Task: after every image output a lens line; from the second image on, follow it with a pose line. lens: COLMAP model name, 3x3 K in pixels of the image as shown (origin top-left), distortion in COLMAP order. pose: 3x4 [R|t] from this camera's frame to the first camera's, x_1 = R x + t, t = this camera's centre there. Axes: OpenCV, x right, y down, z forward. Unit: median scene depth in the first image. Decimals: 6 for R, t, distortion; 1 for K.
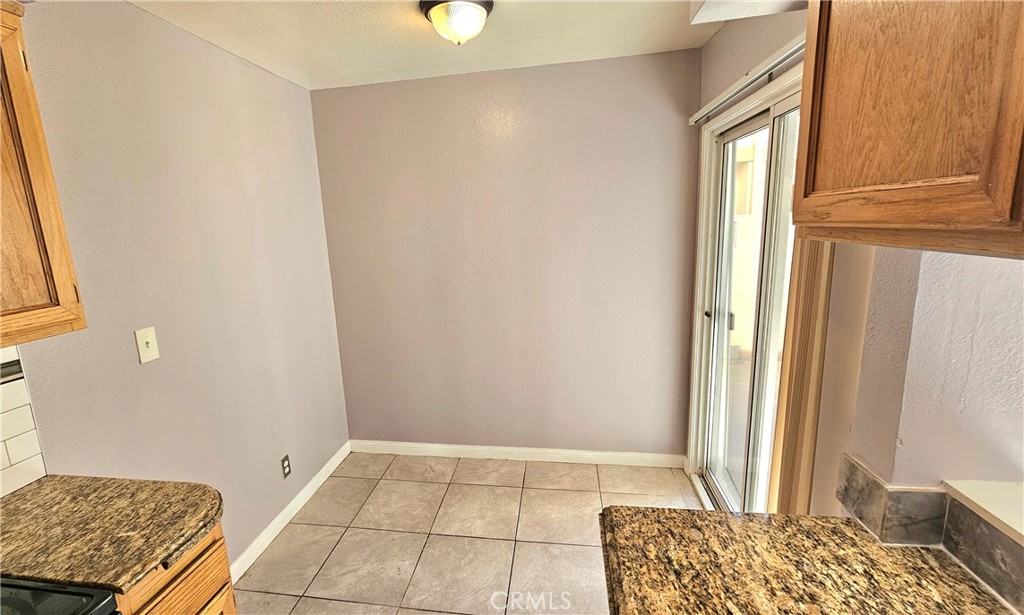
lens RADIAL K [[447.1, 0, 481.7], [0, 447.1, 307.4], [0, 0, 1]] dist [-0.002326, 0.000339]
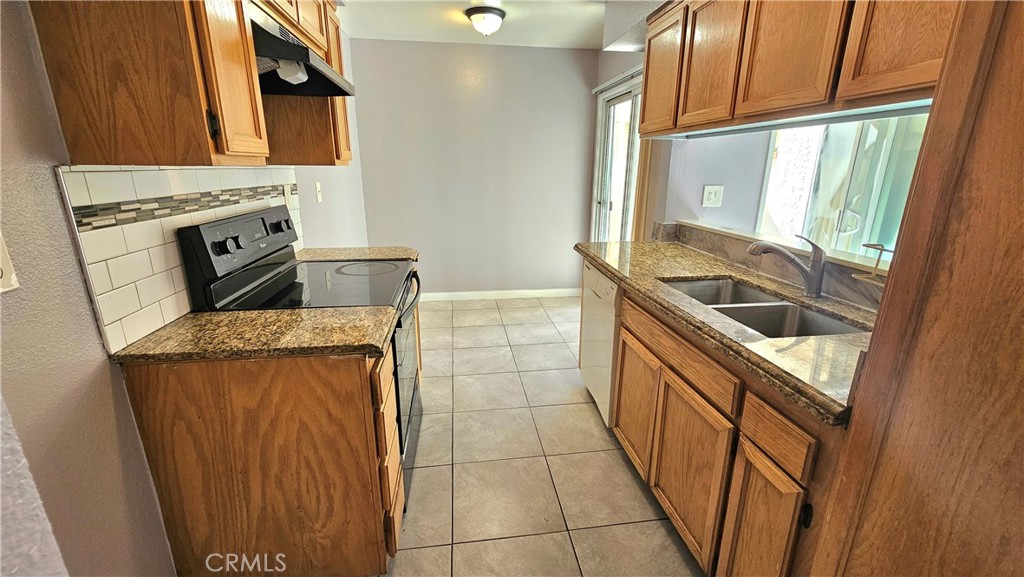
lens RADIAL K [[424.5, 0, 518.9], [0, 424.5, 290.6], [0, 0, 1]] dist [-0.001870, 0.000113]
pose [[0.946834, -0.034698, 0.319847, -0.389441], [0.006988, 0.996151, 0.087379, 0.231108], [-0.321647, -0.080498, 0.943432, -0.582464]]
